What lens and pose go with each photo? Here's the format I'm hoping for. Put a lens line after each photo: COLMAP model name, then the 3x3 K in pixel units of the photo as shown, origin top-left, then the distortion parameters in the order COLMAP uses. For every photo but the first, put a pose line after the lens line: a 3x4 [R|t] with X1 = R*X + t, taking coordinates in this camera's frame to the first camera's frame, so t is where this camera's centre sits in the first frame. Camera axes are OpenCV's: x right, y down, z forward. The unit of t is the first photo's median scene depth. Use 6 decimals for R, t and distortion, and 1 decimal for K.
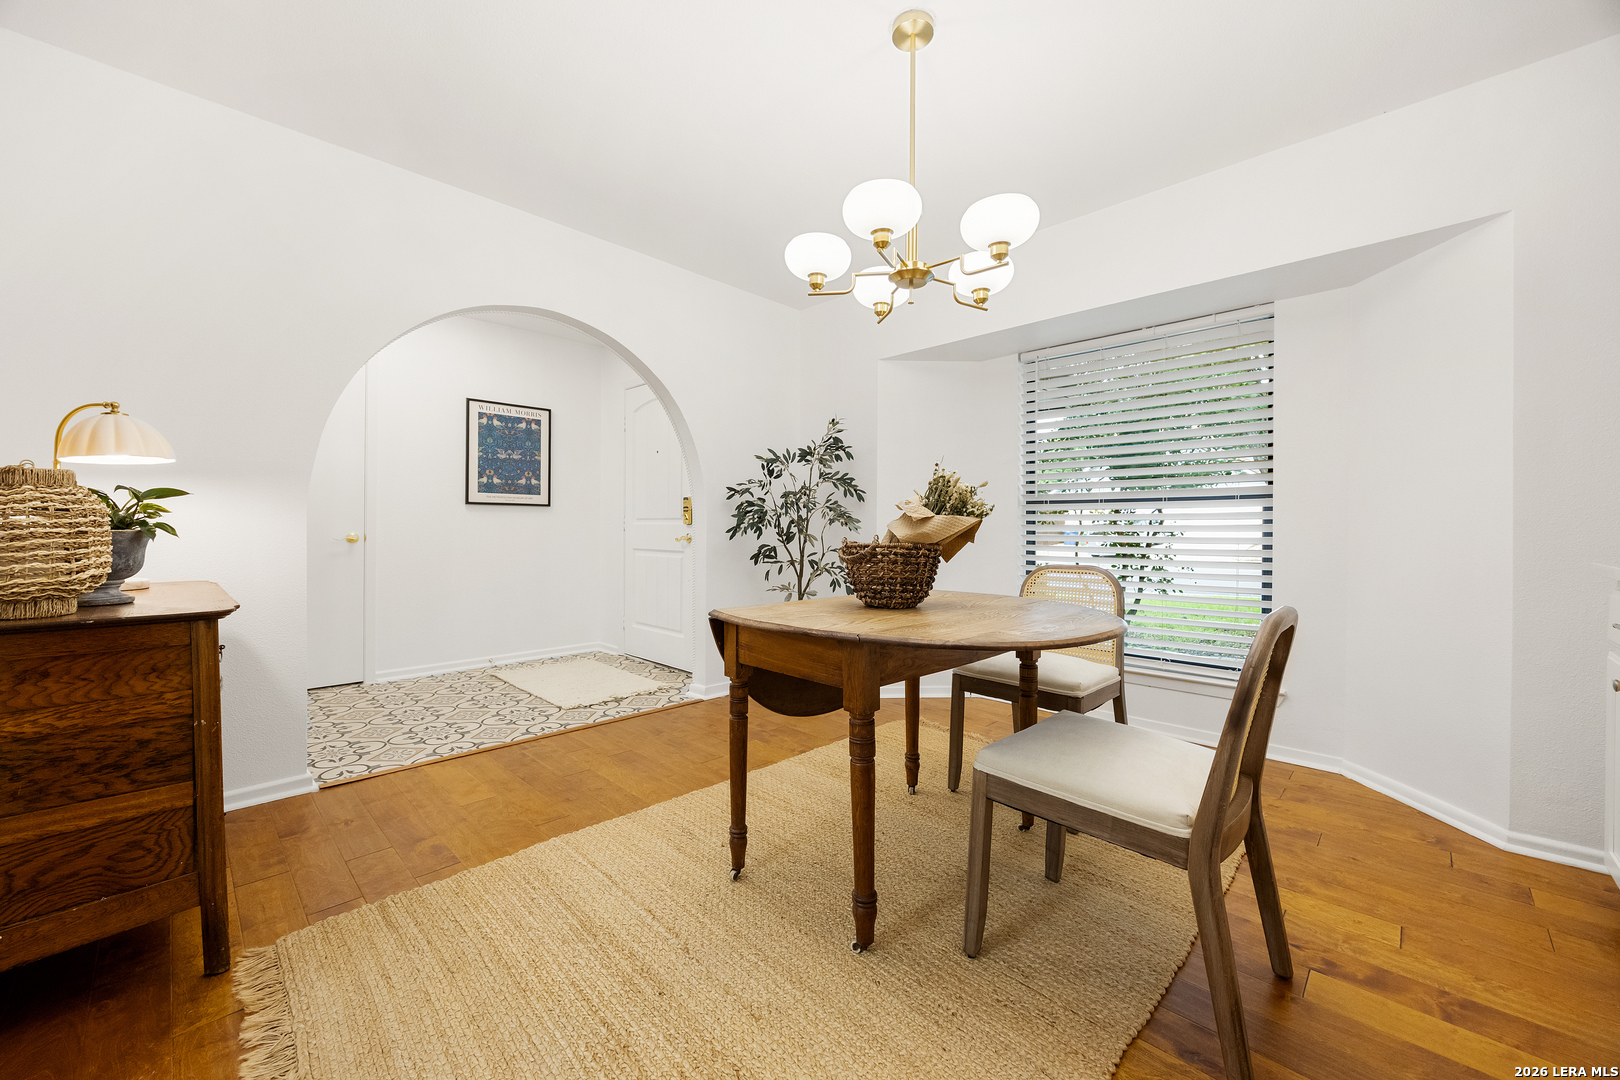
lens RADIAL K [[625.0, 0, 805.9], [0, 625.0, 538.4], [0, 0, 1]] dist [-0.003868, 0.000012]
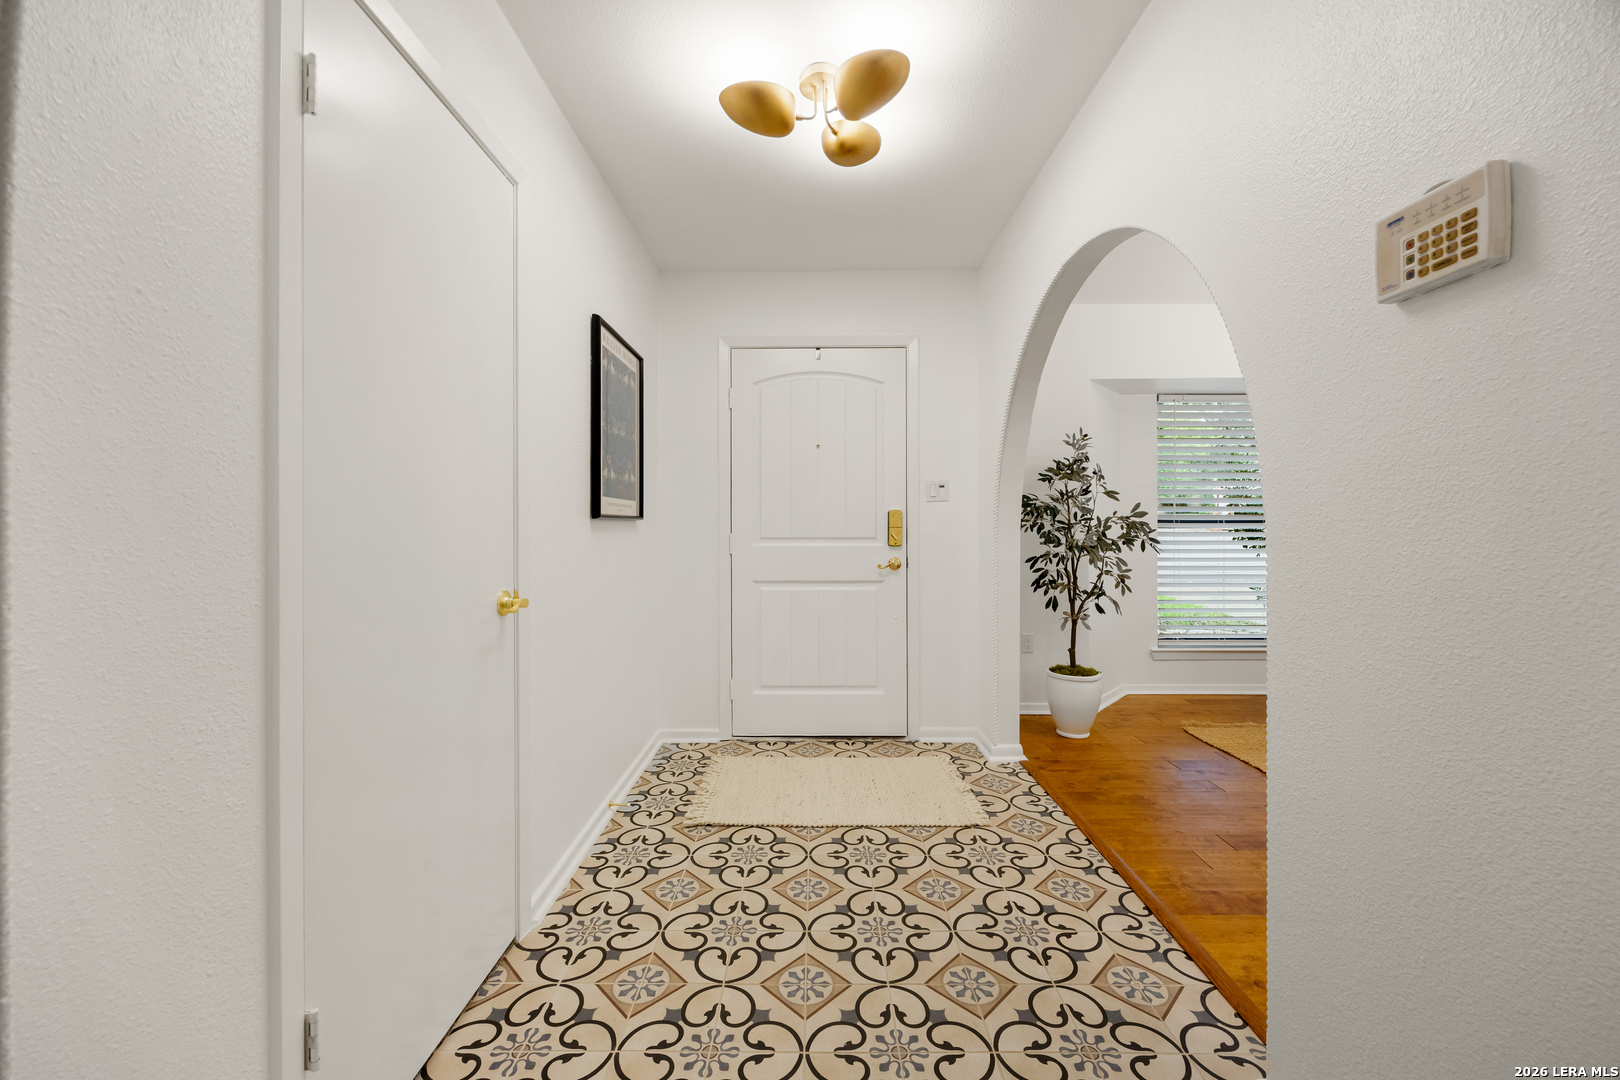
lens RADIAL K [[625.0, 0, 814.0], [0, 625.0, 536.0], [0, 0, 1]] dist [-0.003868, 0.000012]
pose [[0.711843, -0.010324, 0.702263, -1.096415], [0.010586, 0.999936, 0.003970, -0.054240], [-0.702259, 0.004608, 0.711907, 0.705662]]
